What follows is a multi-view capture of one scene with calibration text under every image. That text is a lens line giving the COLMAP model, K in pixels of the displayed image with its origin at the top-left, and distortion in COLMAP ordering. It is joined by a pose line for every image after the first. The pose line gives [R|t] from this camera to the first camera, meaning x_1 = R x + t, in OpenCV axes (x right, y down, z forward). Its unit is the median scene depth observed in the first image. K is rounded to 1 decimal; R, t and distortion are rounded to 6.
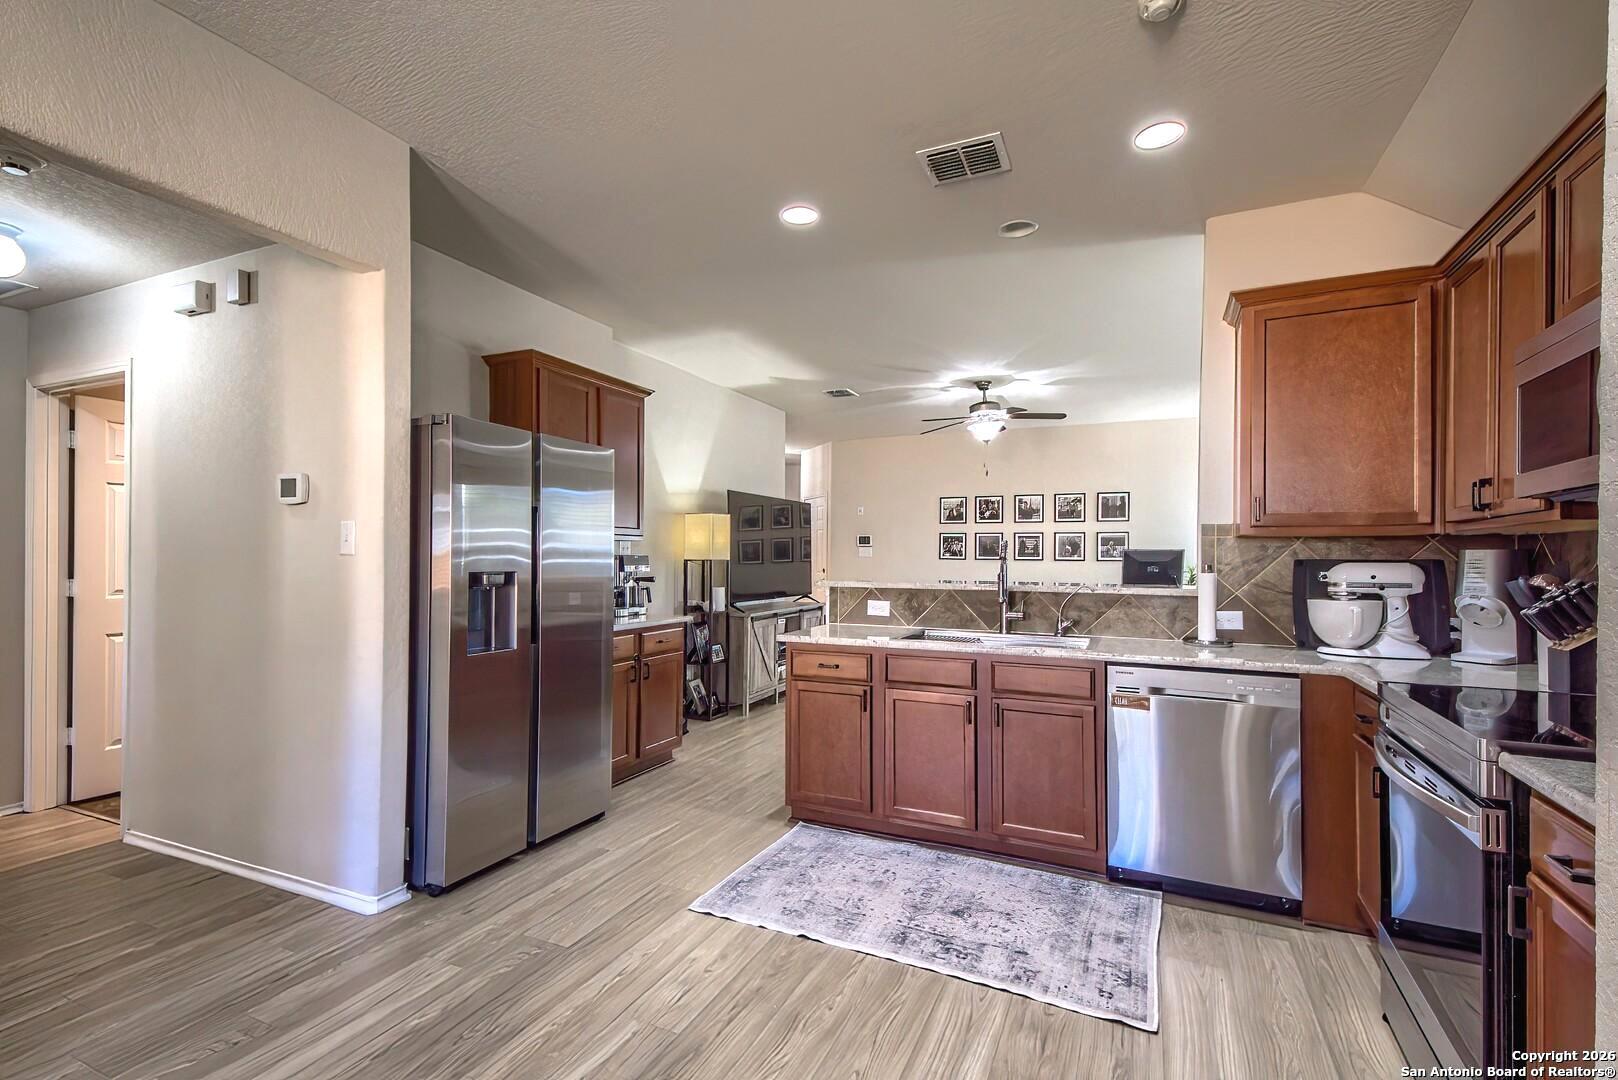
lens RADIAL K [[691.3, 0, 848.7], [0, 691.3, 550.2], [0, 0, 1]] dist [0.009141, -0.000649]
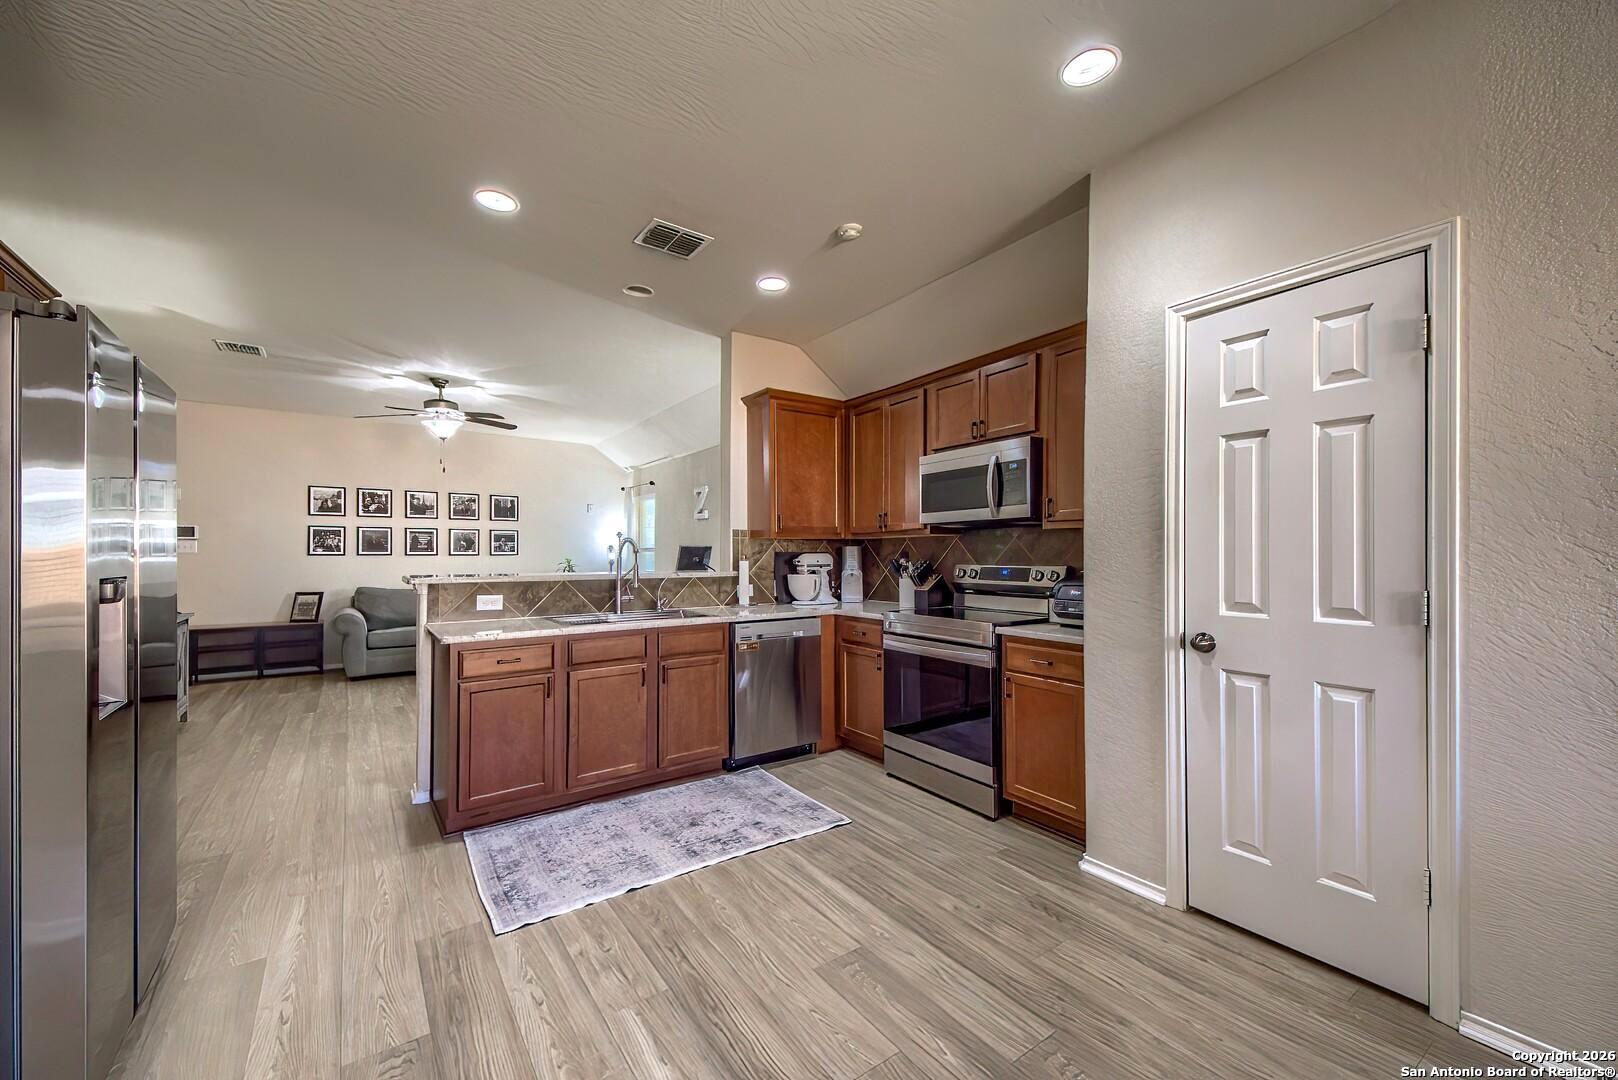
lens RADIAL K [[596.8, 0, 779.7], [0, 596.8, 546.8], [0, 0, 1]] dist [0.000383, -0.002419]
pose [[0.526679, 0.002969, 0.850059, -0.506999], [-0.004284, 0.999990, -0.000839, 0.001903], [-0.850054, -0.003199, 0.526687, 0.194670]]
